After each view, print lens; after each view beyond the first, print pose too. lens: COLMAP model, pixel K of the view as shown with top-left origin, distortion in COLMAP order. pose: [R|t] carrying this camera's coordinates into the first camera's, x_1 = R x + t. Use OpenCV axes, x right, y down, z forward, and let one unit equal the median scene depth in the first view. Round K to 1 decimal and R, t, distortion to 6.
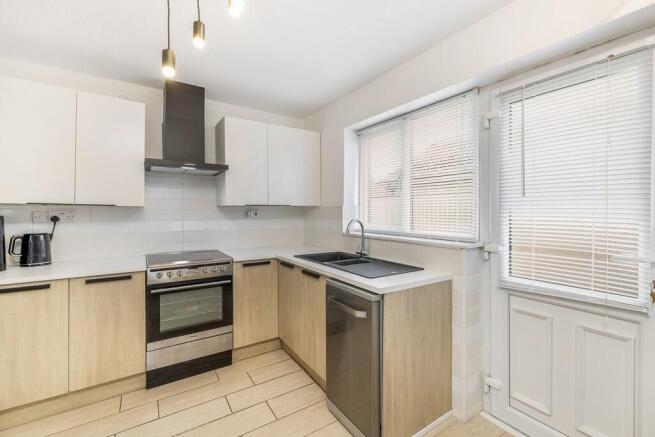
lens RADIAL K [[284.0, 0, 324.9], [0, 284.0, 214.1], [0, 0, 1]] dist [0.011699, 0.000037]
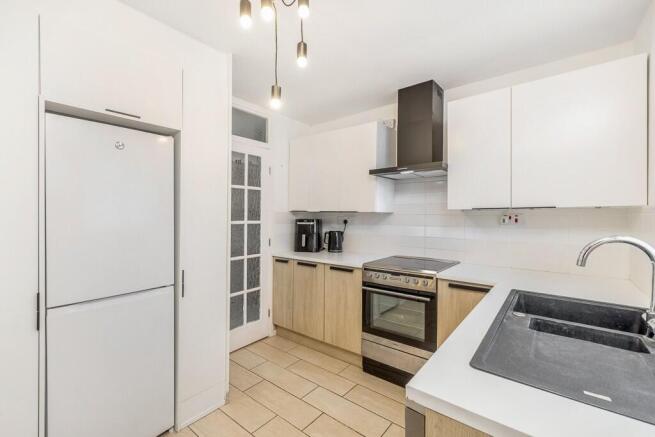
lens RADIAL K [[284.0, 0, 325.6], [0, 284.0, 217.1], [0, 0, 1]] dist [0.011699, 0.000037]
pose [[0.316109, 0.005538, -0.948707, 0.394179], [-0.008515, 0.999959, 0.003000, -0.010424], [0.948685, 0.007130, 0.316143, 0.463555]]
